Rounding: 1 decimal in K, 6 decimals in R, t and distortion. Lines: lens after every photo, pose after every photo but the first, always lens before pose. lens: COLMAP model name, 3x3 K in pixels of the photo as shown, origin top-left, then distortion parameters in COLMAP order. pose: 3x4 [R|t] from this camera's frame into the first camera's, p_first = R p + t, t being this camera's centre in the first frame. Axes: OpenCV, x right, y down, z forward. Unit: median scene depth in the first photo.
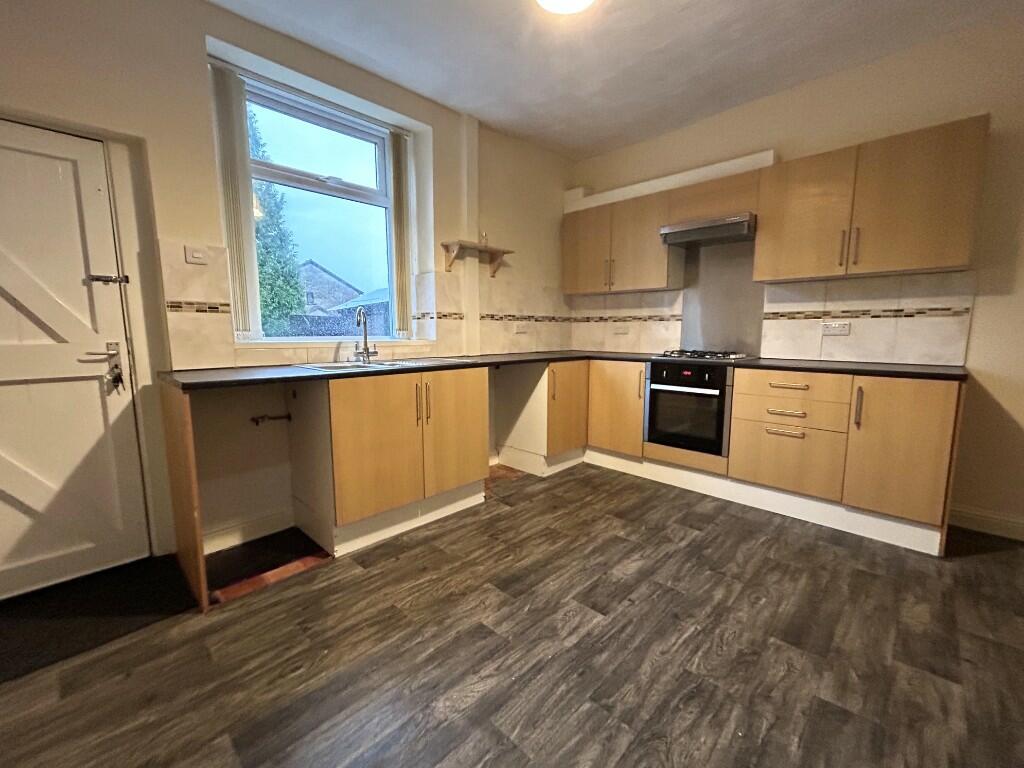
lens RADIAL K [[433.0, 0, 514.3], [0, 433.0, 385.2], [0, 0, 1]] dist [0.001380, -0.000501]
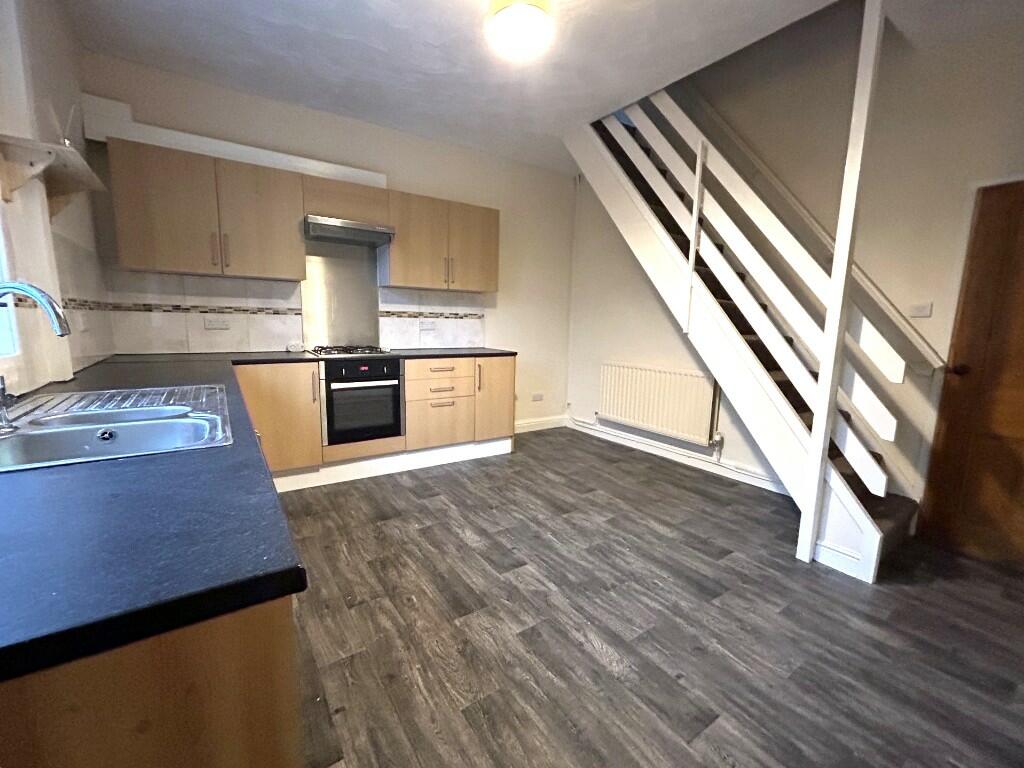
lens RADIAL K [[433.0, 0, 513.3], [0, 433.0, 387.9], [0, 0, 1]] dist [0.001380, -0.000501]
pose [[0.199271, -0.150429, 0.968330, -0.651268], [0.100740, 0.986057, 0.132451, -0.100096], [-0.974752, 0.071156, 0.211647, 0.509355]]
